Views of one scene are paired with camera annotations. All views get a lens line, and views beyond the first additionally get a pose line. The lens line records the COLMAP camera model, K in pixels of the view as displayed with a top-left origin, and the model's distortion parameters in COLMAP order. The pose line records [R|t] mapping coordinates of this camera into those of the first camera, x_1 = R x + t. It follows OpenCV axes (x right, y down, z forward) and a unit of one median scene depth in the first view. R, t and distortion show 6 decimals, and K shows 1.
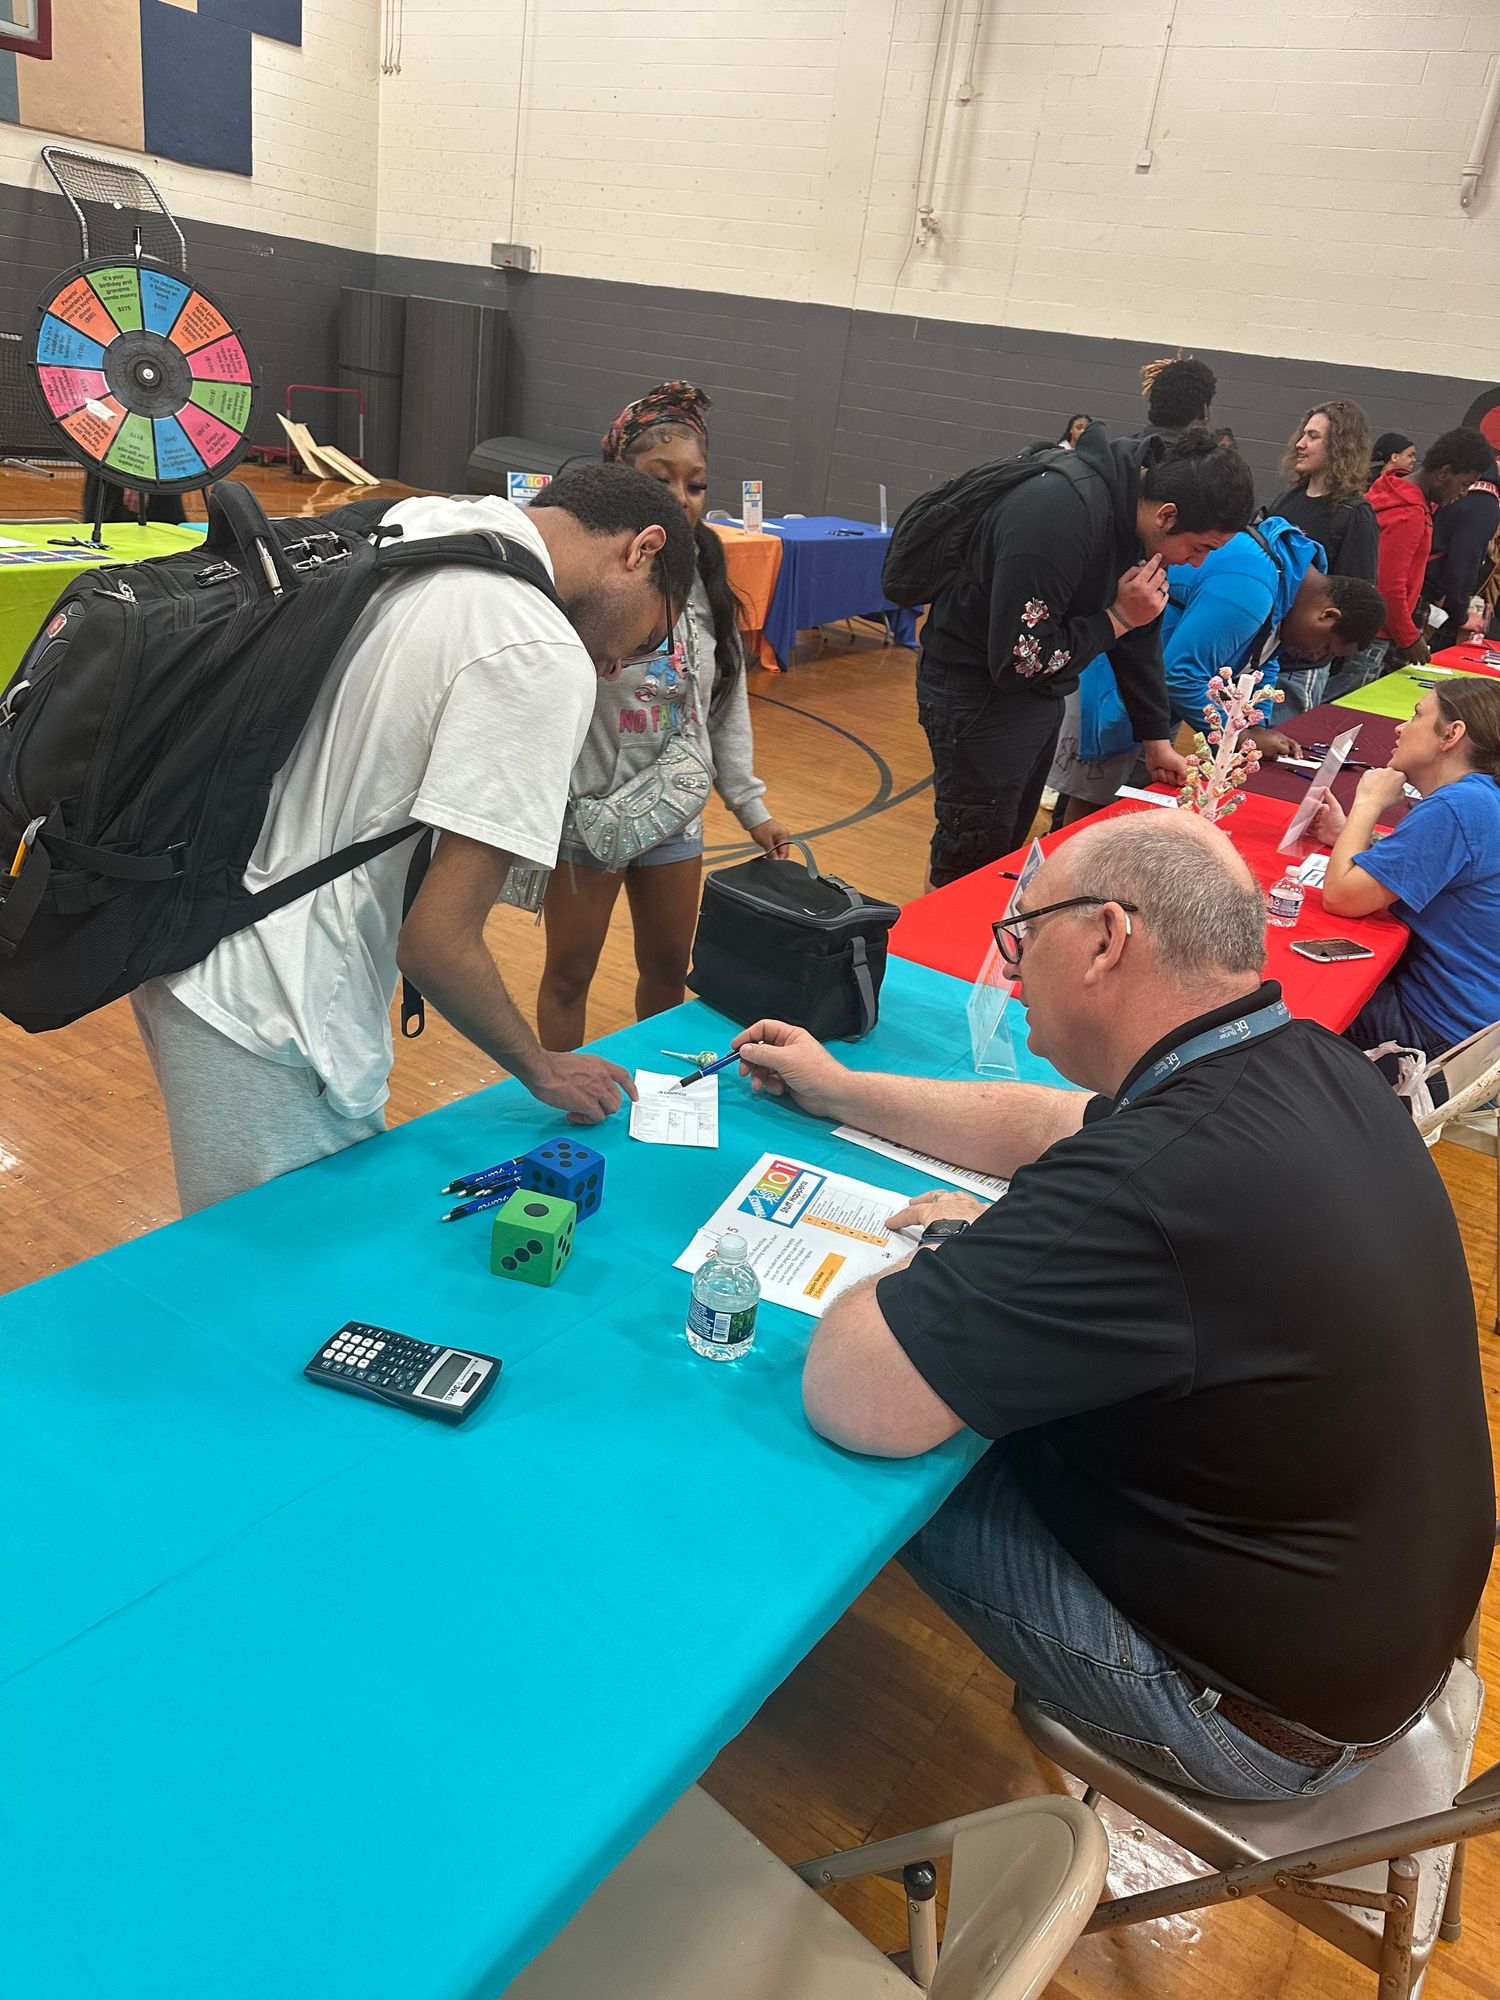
lens RADIAL K [[1413.8, 0, 750.0], [0, 1413.8, 1000.0], [0, 0, 1]] dist [-0.003086, -0.006681]
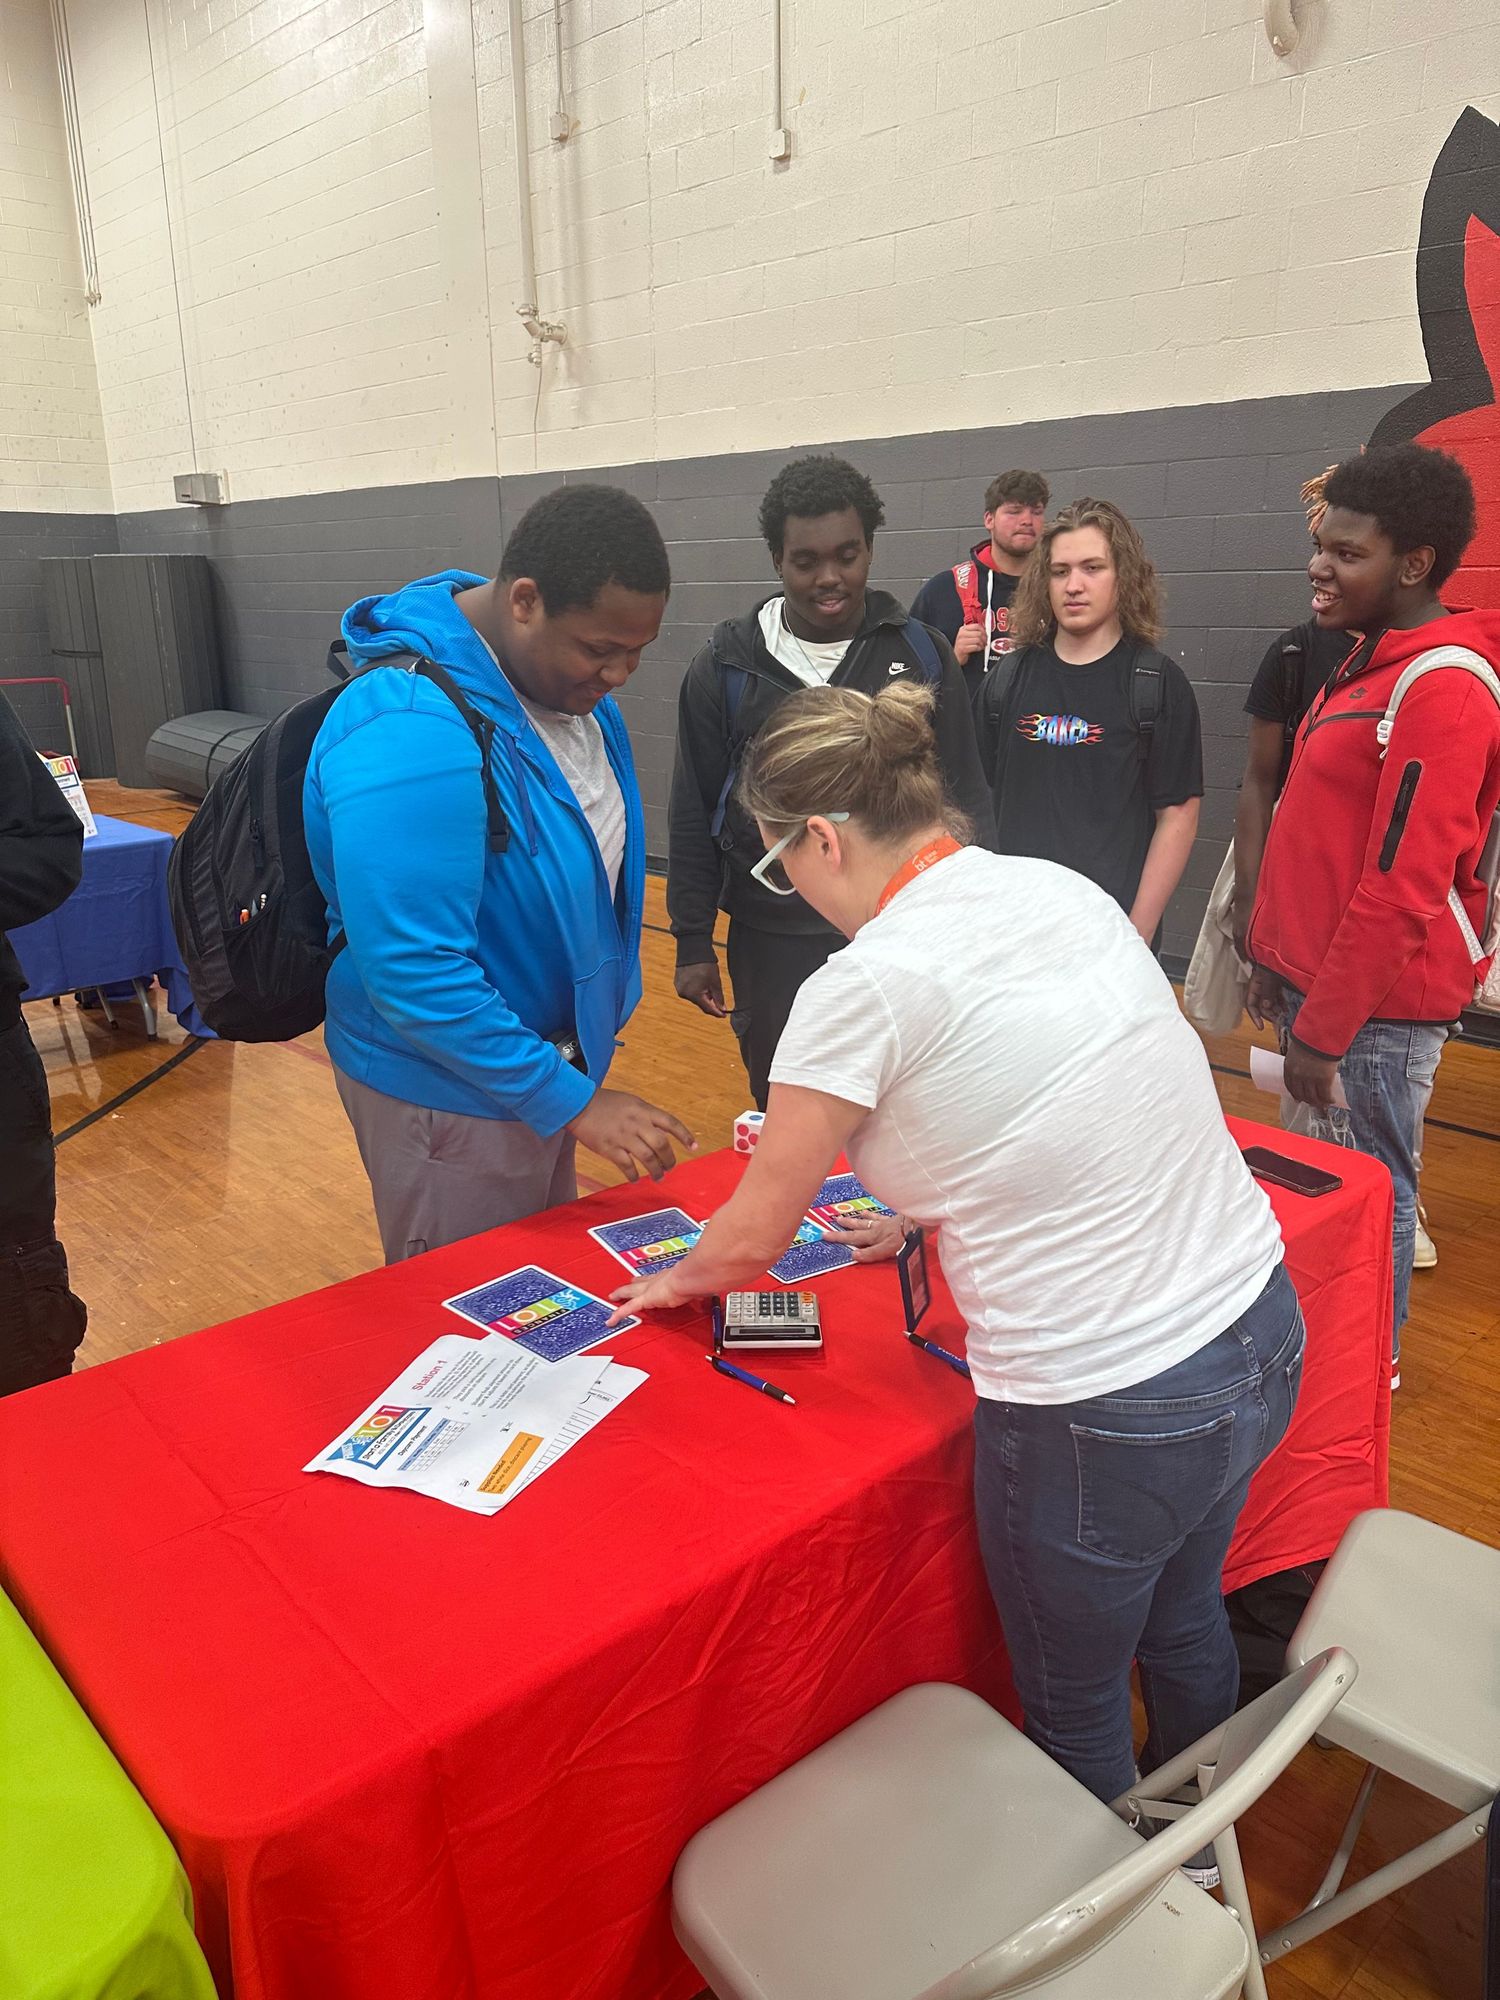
lens RADIAL K [[1414.0, 0, 754.3], [0, 1414.0, 1009.4], [0, 0, 1]] dist [-0.002955, -0.007749]
pose [[0.966280, -0.066474, -0.248765, 0.312298], [0.031476, 0.989351, -0.142107, -0.130460], [0.255562, 0.129485, 0.958082, 0.390024]]
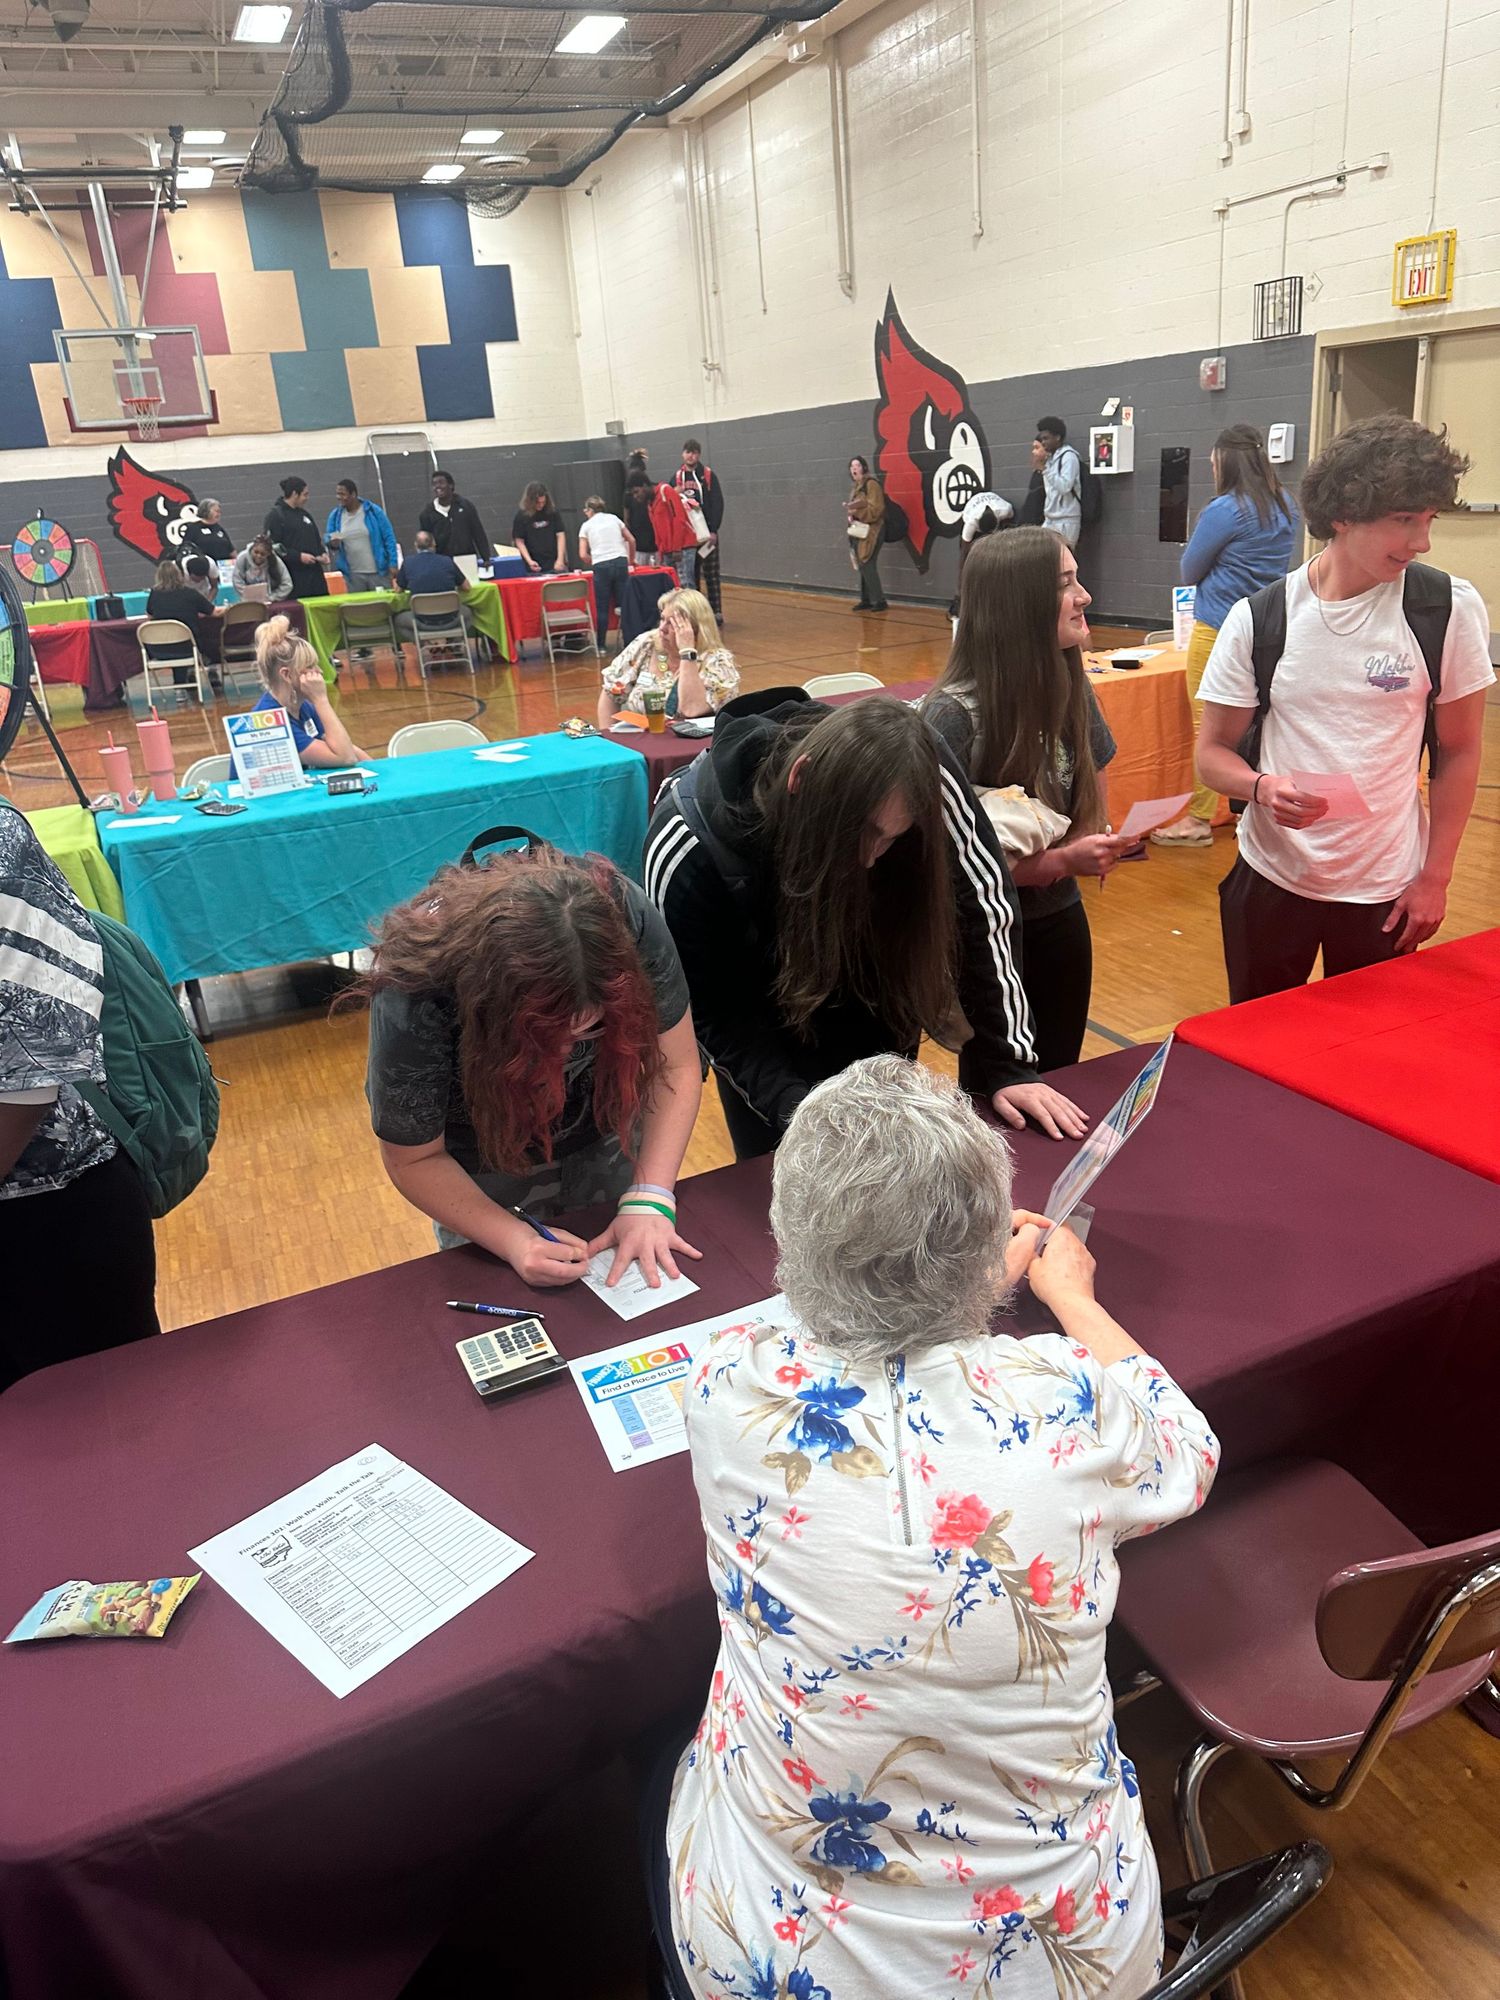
lens RADIAL K [[1413.8, 0, 750.0], [0, 1413.8, 1000.0], [0, 0, 1]] dist [-0.003086, -0.006681]
pose [[0.812199, 0.020216, -0.583030, 0.990680], [-0.060472, 0.996933, -0.049674, 0.231154], [0.580237, 0.075603, 0.810931, -0.221459]]
